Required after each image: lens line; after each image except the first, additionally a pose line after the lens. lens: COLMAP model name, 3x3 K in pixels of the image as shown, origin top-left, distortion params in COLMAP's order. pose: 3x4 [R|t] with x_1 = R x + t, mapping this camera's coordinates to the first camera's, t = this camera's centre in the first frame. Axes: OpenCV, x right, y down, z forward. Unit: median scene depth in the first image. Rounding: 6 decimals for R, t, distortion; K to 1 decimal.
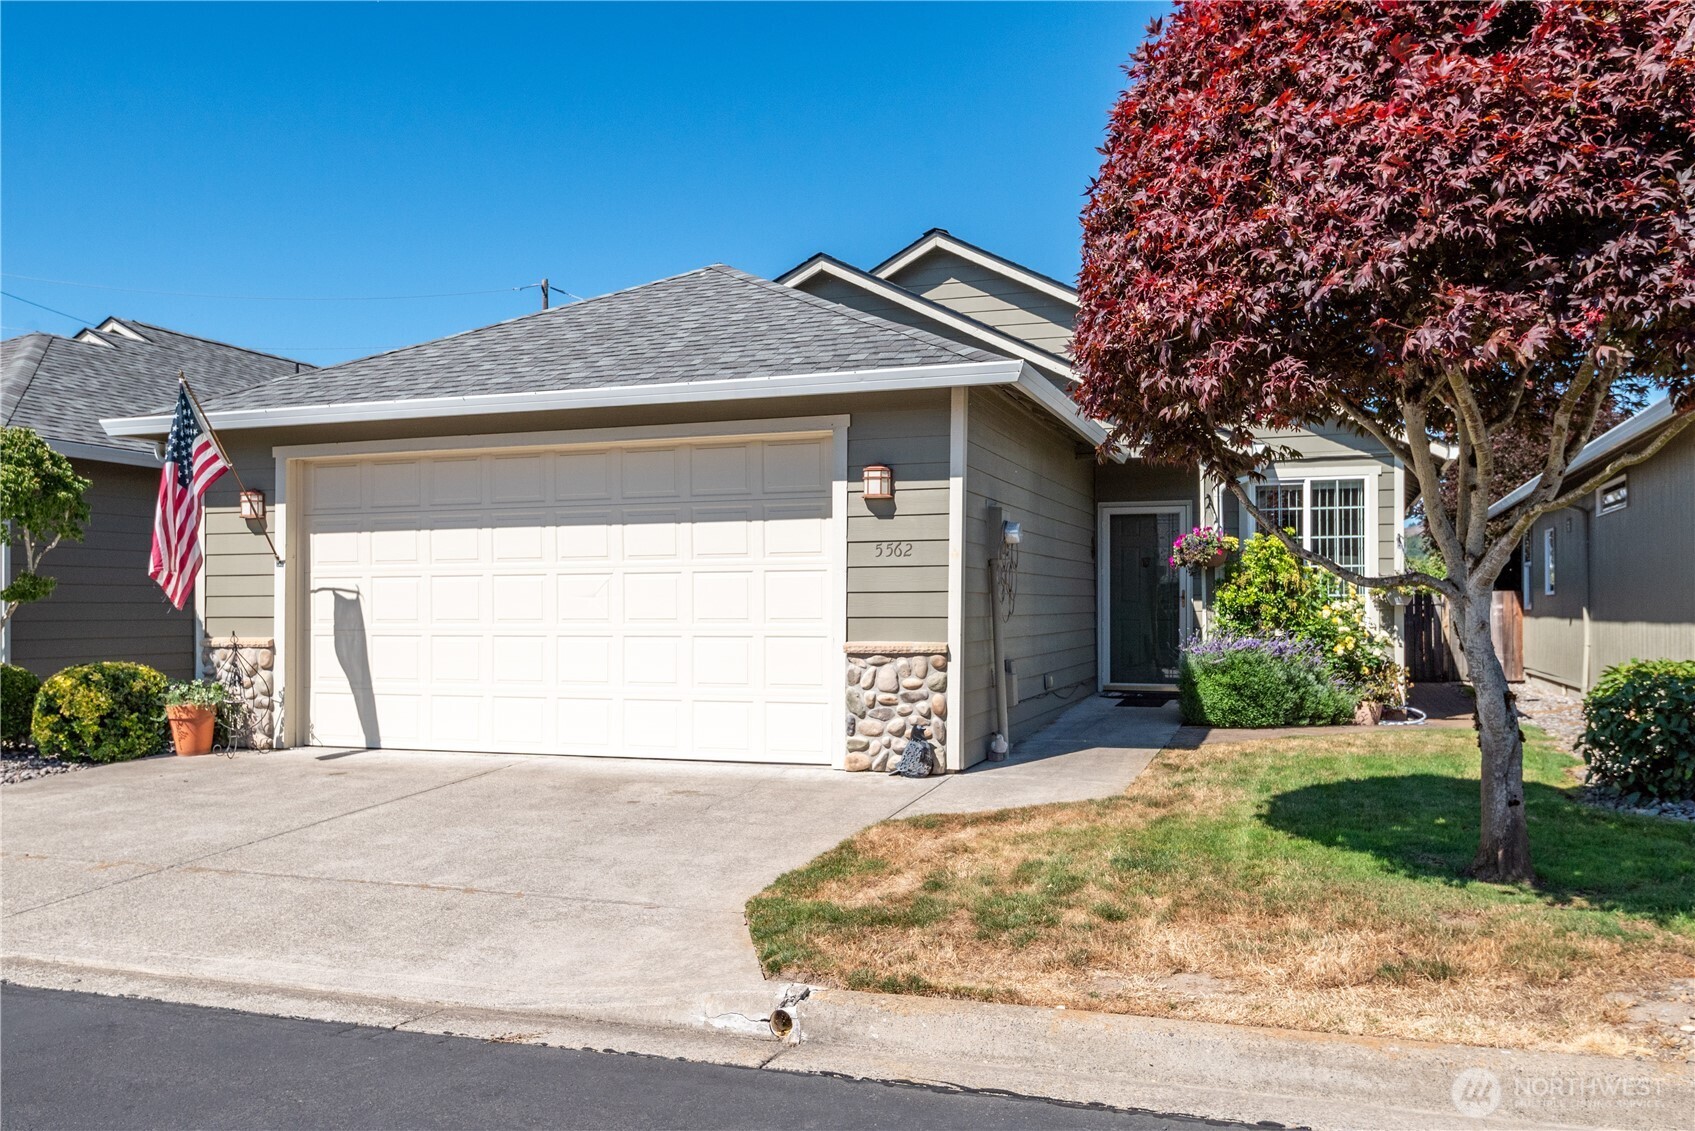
lens RADIAL K [[1295.9, 0, 849.6], [0, 1295.9, 615.2], [0, 0, 1]] dist [-0.007737, -0.004933]
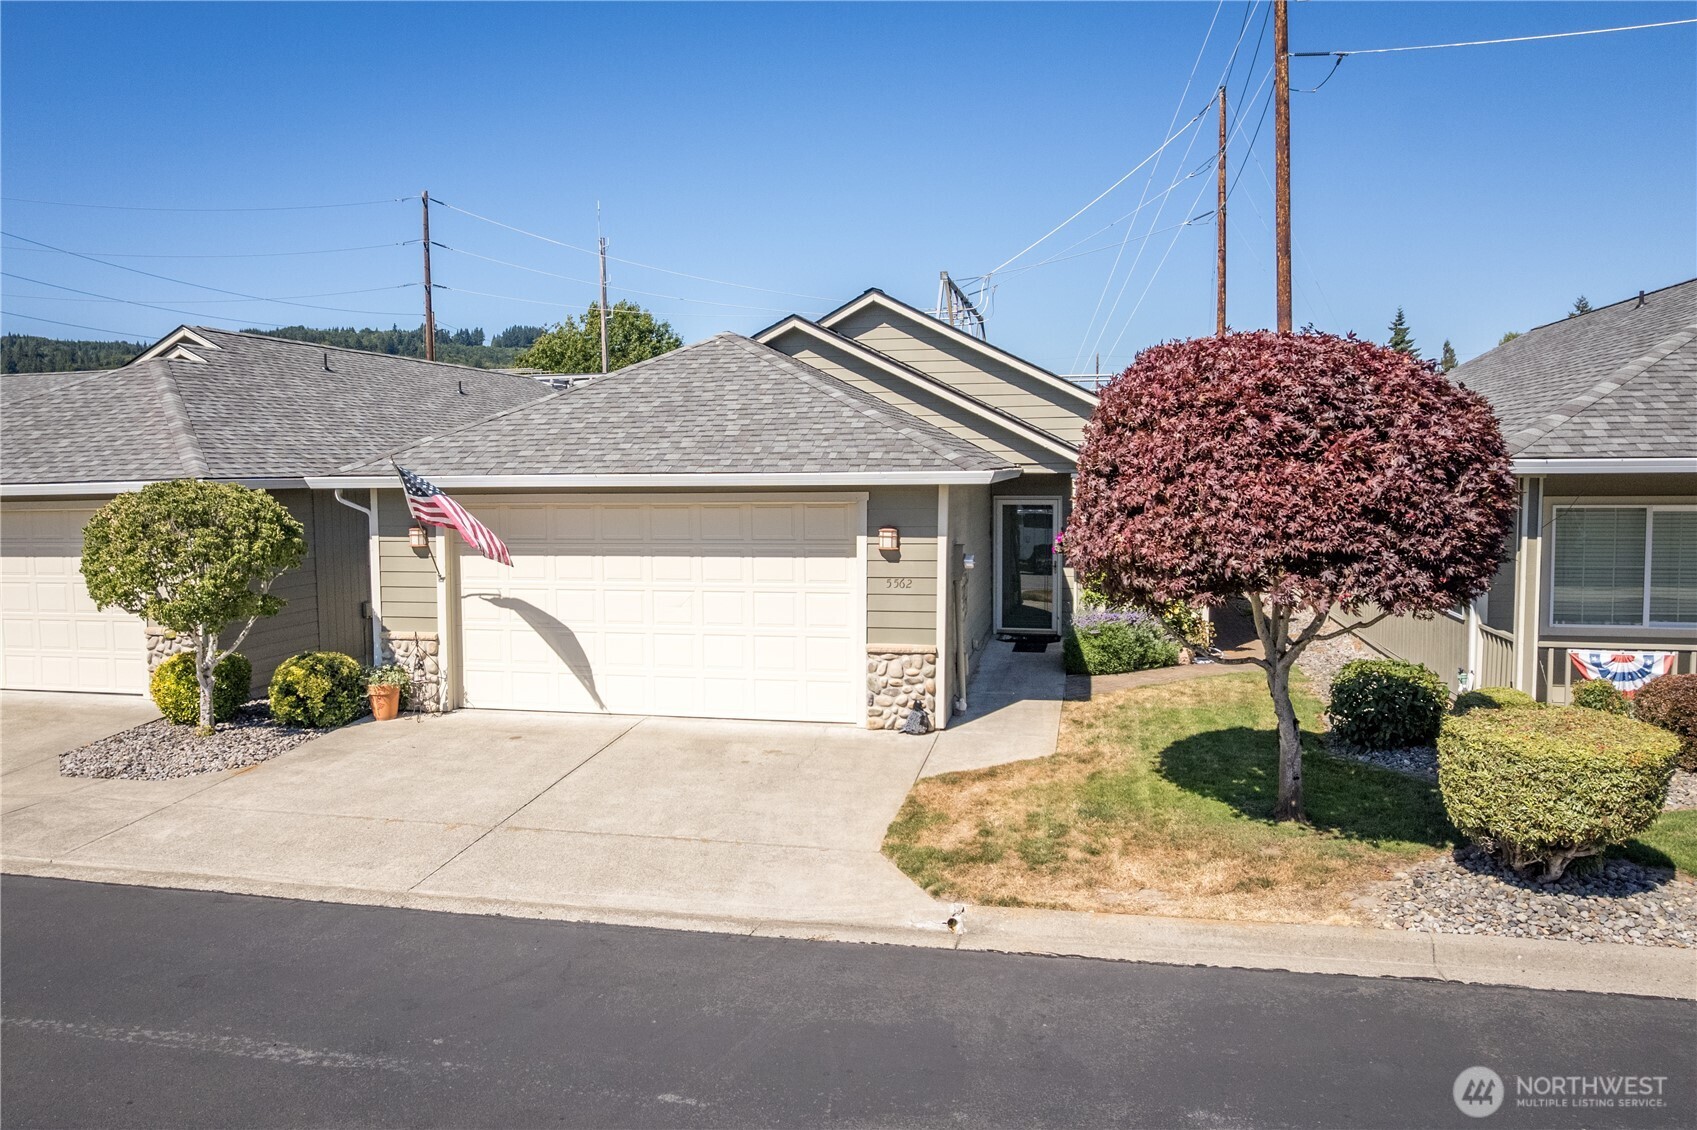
lens RADIAL K [[1193.4, 0, 796.5], [0, 1193.4, 560.6], [0, 0, 1]] dist [-0.050362, -0.001599]
pose [[0.994936, -0.014345, 0.099483, -0.361320], [0.006793, 0.997097, 0.075837, -0.298136], [-0.100282, -0.074777, 0.992145, -0.580988]]
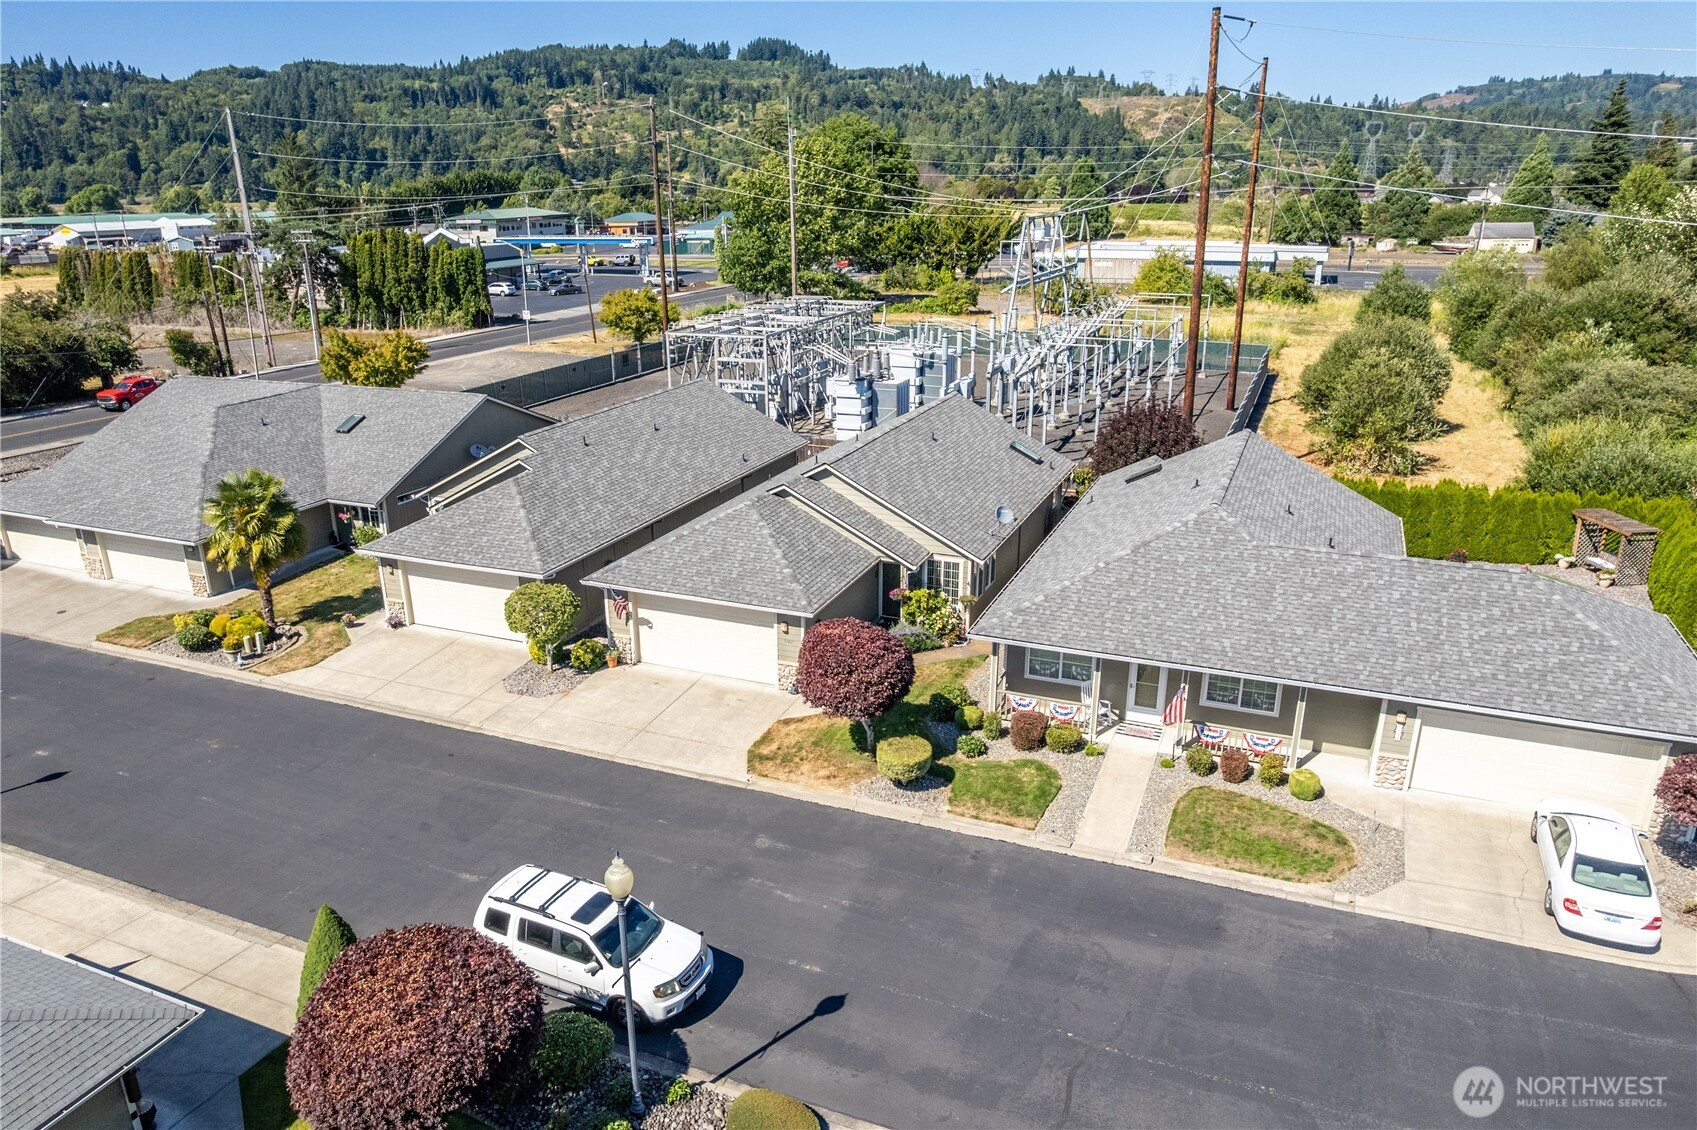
lens RADIAL K [[1120.6, 0, 848.5], [0, 1120.6, 565.0], [0, 0, 1]] dist [-0.050981, -0.000969]
pose [[0.998256, 0.016596, -0.056661, 0.691682], [0.003102, 0.943617, 0.331025, -2.387400], [0.058960, -0.330623, 0.941919, -3.705222]]
